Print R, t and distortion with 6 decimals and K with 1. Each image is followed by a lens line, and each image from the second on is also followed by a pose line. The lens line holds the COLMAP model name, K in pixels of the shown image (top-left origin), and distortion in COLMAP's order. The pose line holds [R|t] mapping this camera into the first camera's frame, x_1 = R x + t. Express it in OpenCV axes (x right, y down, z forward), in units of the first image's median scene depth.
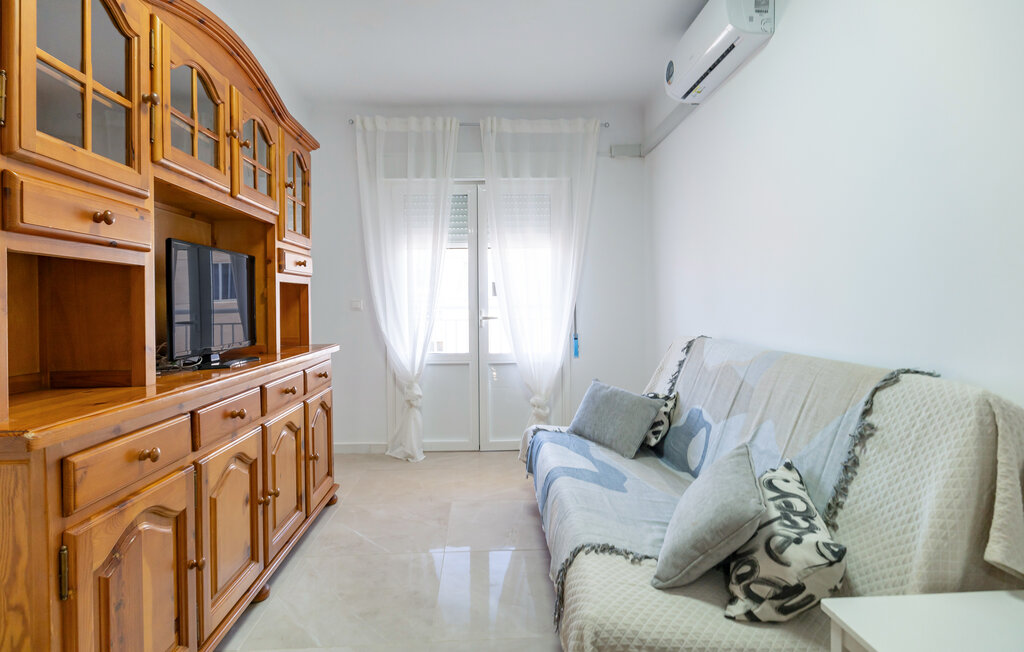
lens RADIAL K [[529.8, 0, 512.6], [0, 529.8, 307.5], [0, 0, 1]] dist [-0.000224, -0.000415]
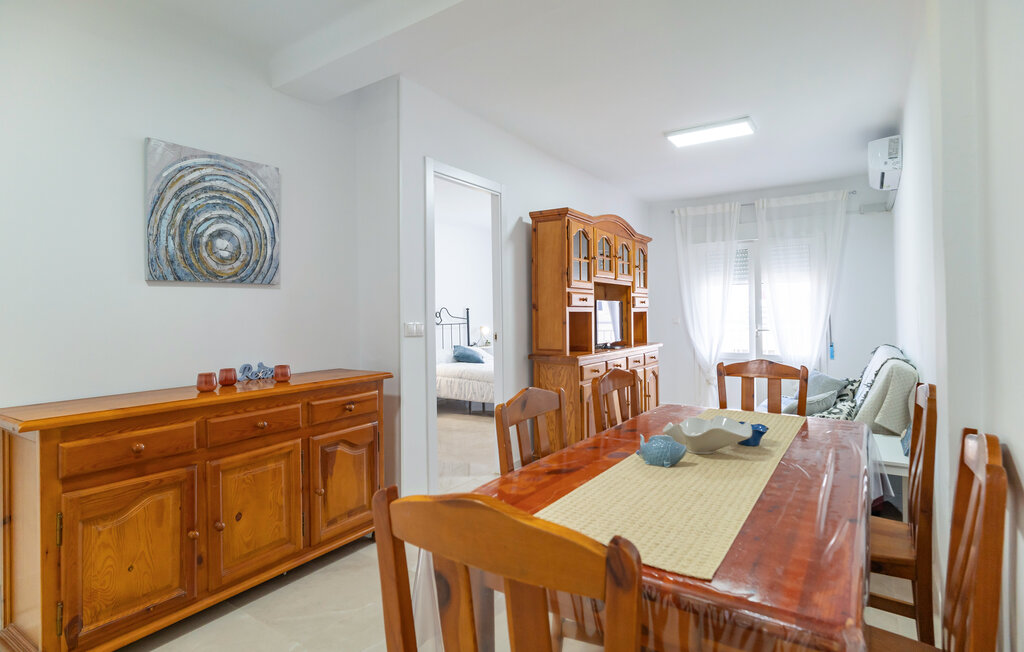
lens RADIAL K [[529.8, 0, 512.6], [0, 529.8, 307.5], [0, 0, 1]] dist [-0.000224, -0.000415]
pose [[0.806198, -0.006856, -0.591606, 0.393573], [-0.001350, 0.999909, -0.013427, -0.033225], [0.591644, 0.011623, 0.806116, -0.919362]]
